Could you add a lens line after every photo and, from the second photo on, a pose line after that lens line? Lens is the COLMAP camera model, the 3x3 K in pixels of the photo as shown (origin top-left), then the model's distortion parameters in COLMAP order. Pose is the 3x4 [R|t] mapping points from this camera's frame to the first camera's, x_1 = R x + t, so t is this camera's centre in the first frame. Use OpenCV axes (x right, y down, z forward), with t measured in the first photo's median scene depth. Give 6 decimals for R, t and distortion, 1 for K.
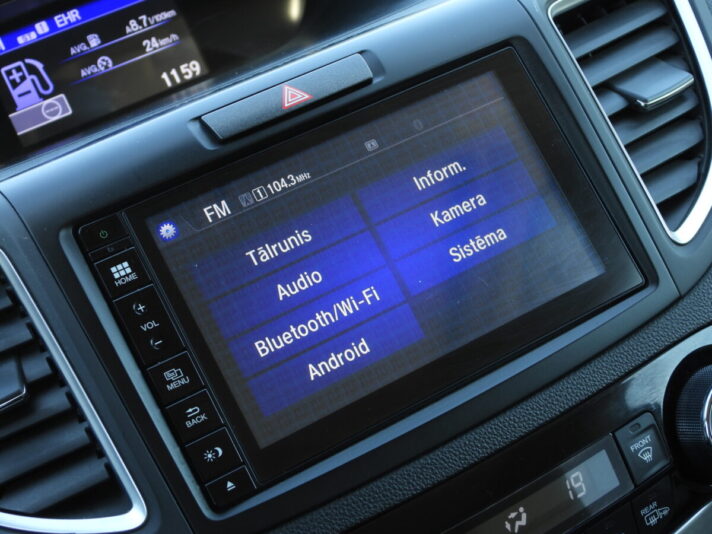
lens RADIAL K [[1245.7, 0, 358.3], [0, 1245.7, 261.6], [0, 0, 1]] dist [-0.131420, 0.000000]
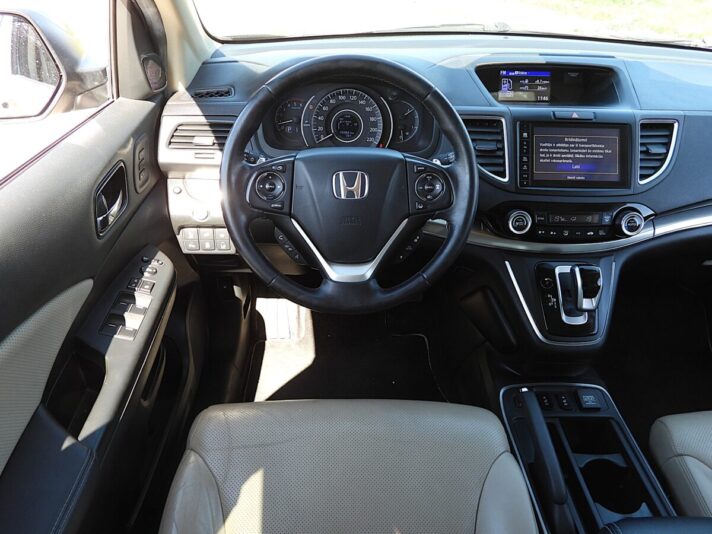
lens RADIAL K [[509.8, 0, 367.3], [0, 509.8, 266.4], [0, 0, 1]] dist [-0.018316, 0.017870]
pose [[0.858580, 0.470939, -0.202624, -0.068783], [-0.420149, 0.872821, 0.248310, 0.211818], [0.293793, -0.128062, 0.947252, -1.087791]]
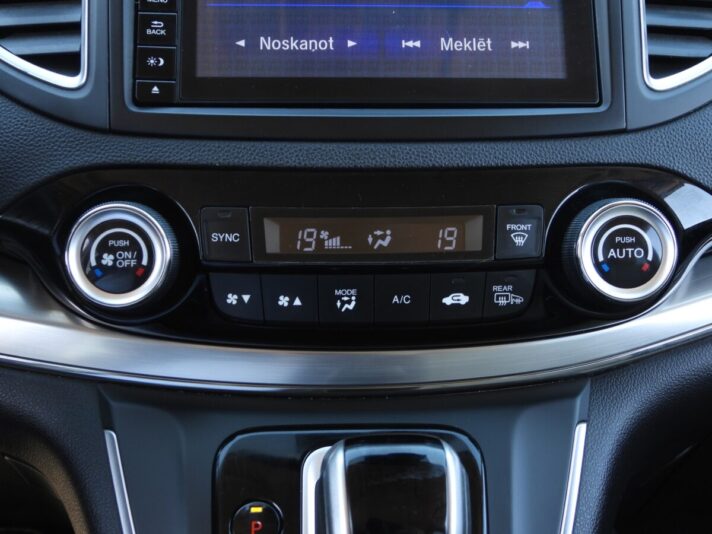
lens RADIAL K [[1116.7, 0, 349.1], [0, 1116.7, 268.1], [0, 0, 1]] dist [-0.065667, 0.000000]
pose [[0.870857, 0.402950, -0.281495, 0.385435], [-0.399598, 0.913864, 0.071932, 0.168922], [0.286233, 0.049842, 0.956863, 0.041939]]
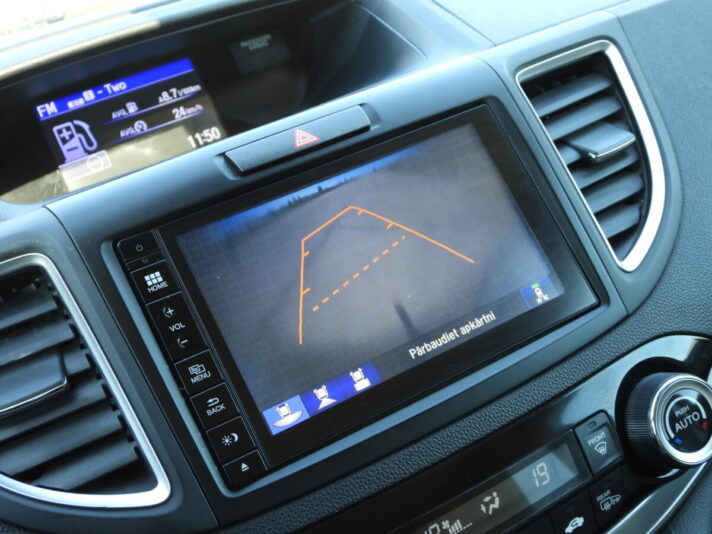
lens RADIAL K [[984.8, 0, 355.4], [0, 984.8, 261.4], [0, 0, 1]] dist [-0.078185, 0.000000]
pose [[0.999594, 0.017435, 0.022536, -0.022286], [-0.015907, 0.997674, -0.066288, 0.045233], [-0.023639, 0.065903, 0.997546, 0.074086]]
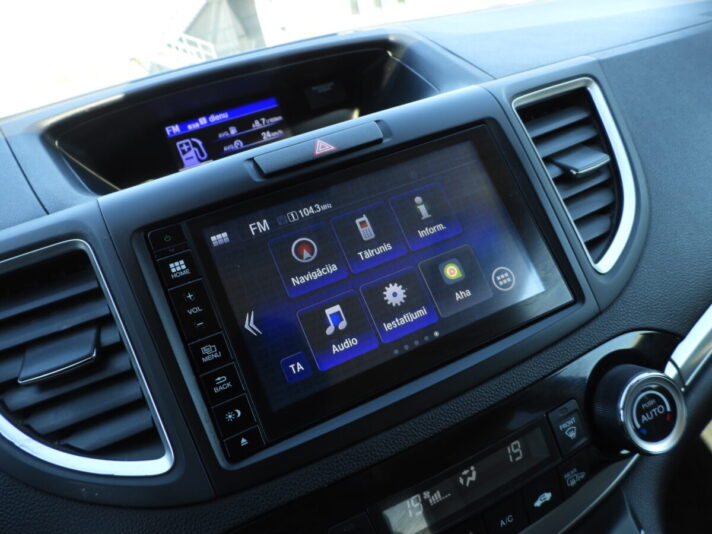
lens RADIAL K [[509.8, 0, 357.1], [0, 509.8, 268.3], [0, 0, 1]] dist [-0.018316, 0.017870]
pose [[0.995003, 0.066002, -0.074913, 0.035841], [-0.065391, 0.997804, 0.010572, -0.008662], [0.075446, -0.005620, 0.997134, 0.444853]]
